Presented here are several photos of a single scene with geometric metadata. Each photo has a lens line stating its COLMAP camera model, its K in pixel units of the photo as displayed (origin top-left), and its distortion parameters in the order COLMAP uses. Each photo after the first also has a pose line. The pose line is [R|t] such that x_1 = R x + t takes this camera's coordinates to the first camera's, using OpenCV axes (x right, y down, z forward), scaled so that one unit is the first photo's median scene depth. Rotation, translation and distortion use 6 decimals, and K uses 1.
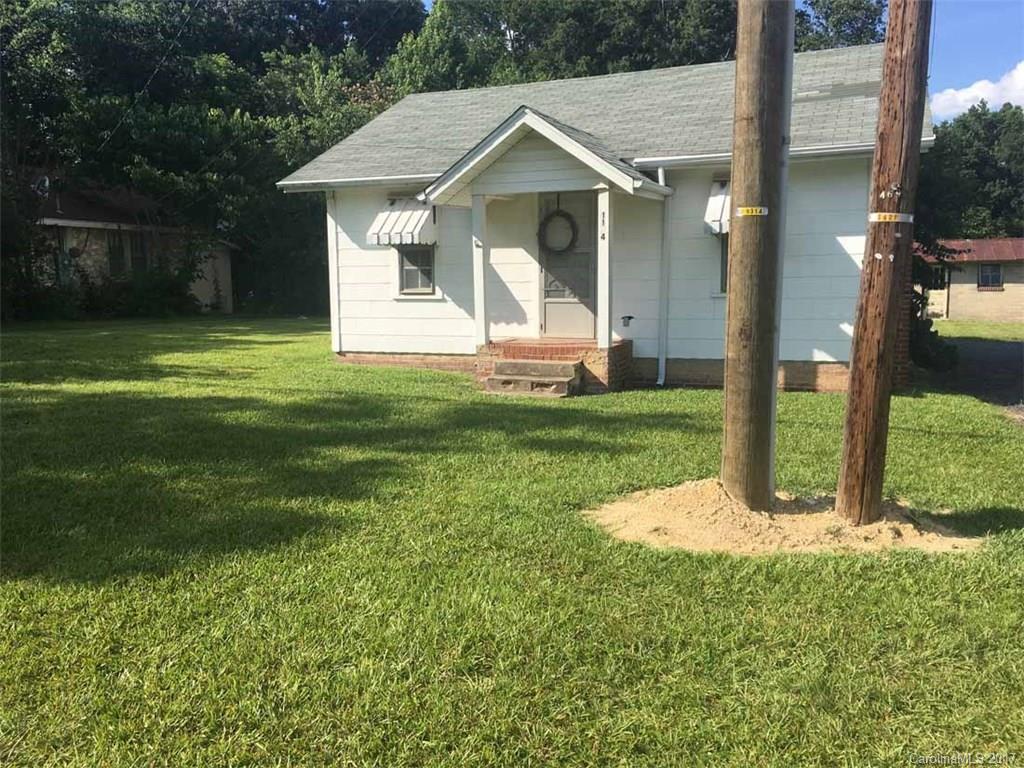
lens RADIAL K [[868.5, 0, 507.1], [0, 868.5, 383.9], [0, 0, 1]] dist [0.092856, -0.127371]
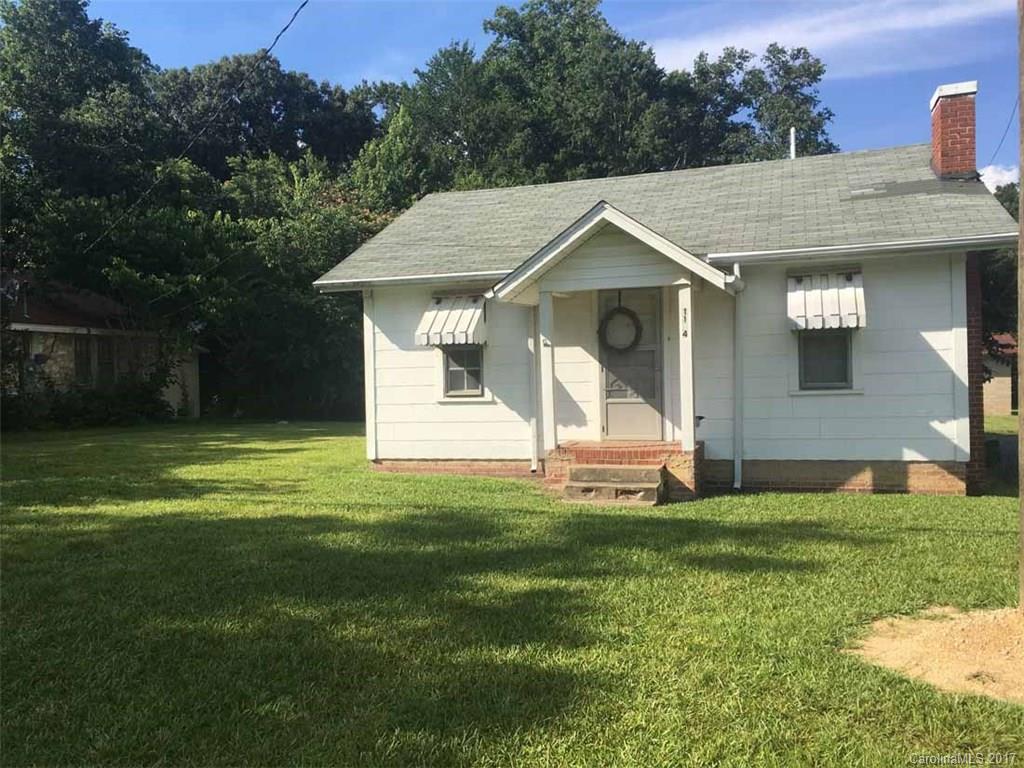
lens RADIAL K [[868.5, 0, 507.1], [0, 868.5, 383.9], [0, 0, 1]] dist [0.092856, -0.127371]
pose [[0.996772, -0.014672, 0.078932, -0.130414], [0.023498, 0.993420, -0.112089, -0.010045], [-0.076768, 0.113582, 0.990558, 0.063878]]
